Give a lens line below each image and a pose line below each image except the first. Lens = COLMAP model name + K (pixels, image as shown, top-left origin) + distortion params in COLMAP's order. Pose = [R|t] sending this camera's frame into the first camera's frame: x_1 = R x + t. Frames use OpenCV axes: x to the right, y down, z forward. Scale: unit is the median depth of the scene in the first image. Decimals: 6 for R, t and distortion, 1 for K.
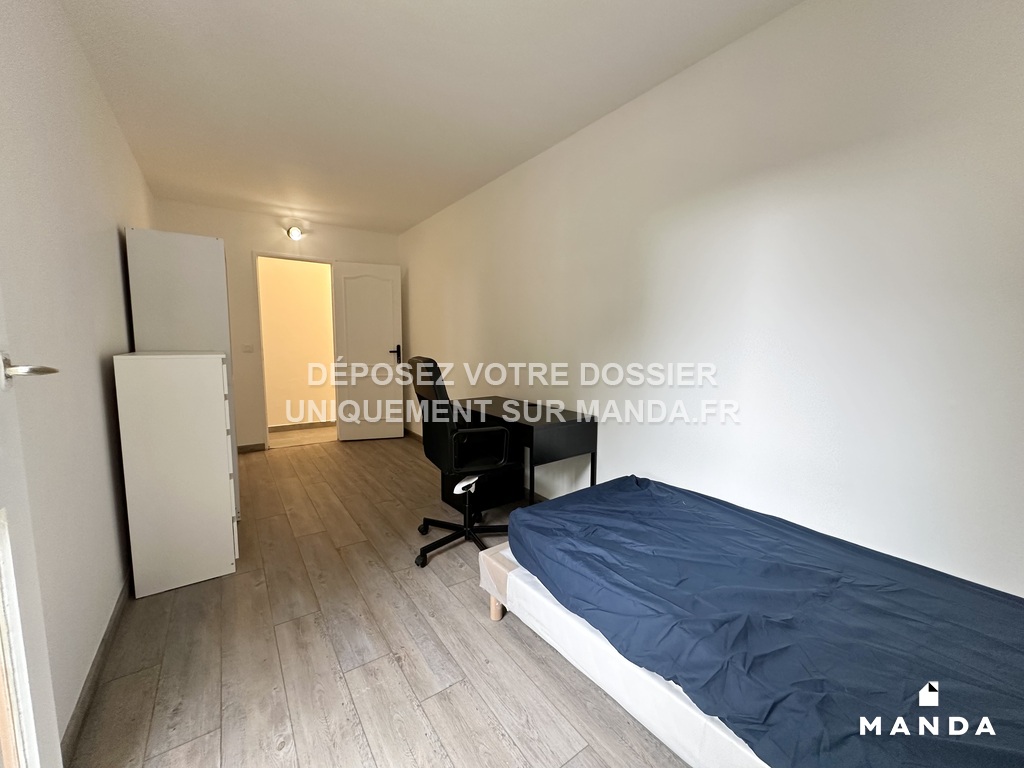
lens RADIAL K [[407.5, 0, 511.2], [0, 407.5, 382.1], [0, 0, 1]] dist [-0.001752, -0.000227]
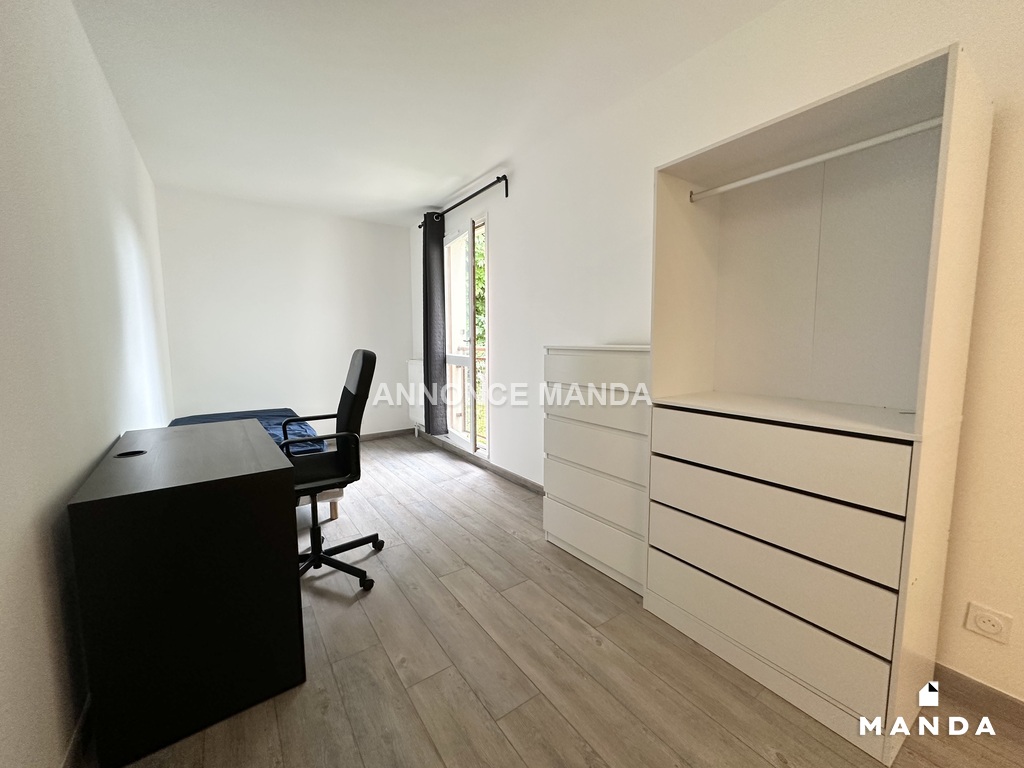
lens RADIAL K [[407.5, 0, 511.2], [0, 407.5, 382.1], [0, 0, 1]] dist [-0.001752, -0.000227]
pose [[-0.999998, -0.001667, -0.001103, -0.641746], [-0.001860, 0.978273, 0.207310, -0.209927], [0.000734, 0.207312, -0.978275, 2.215207]]
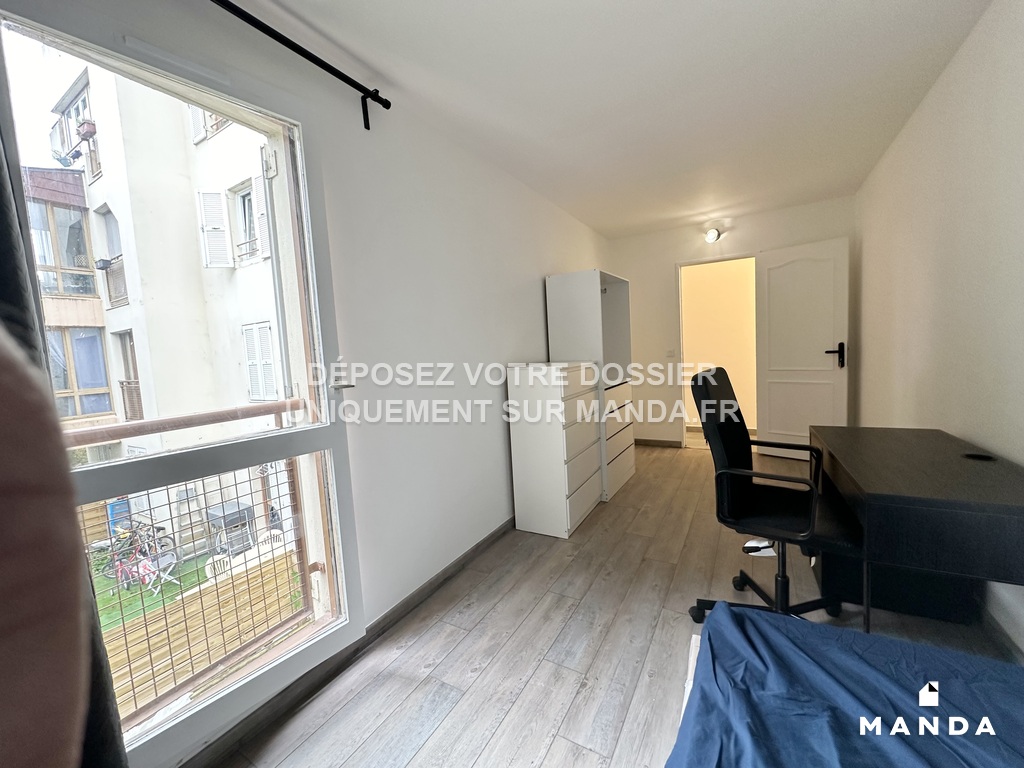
lens RADIAL K [[407.5, 0, 511.2], [0, 407.5, 382.1], [0, 0, 1]] dist [-0.001752, -0.000227]
pose [[0.409083, 0.041788, -0.911540, 0.412459], [-0.034513, 0.998945, 0.030306, -0.052157], [0.911844, 0.019062, 0.410094, 0.351083]]
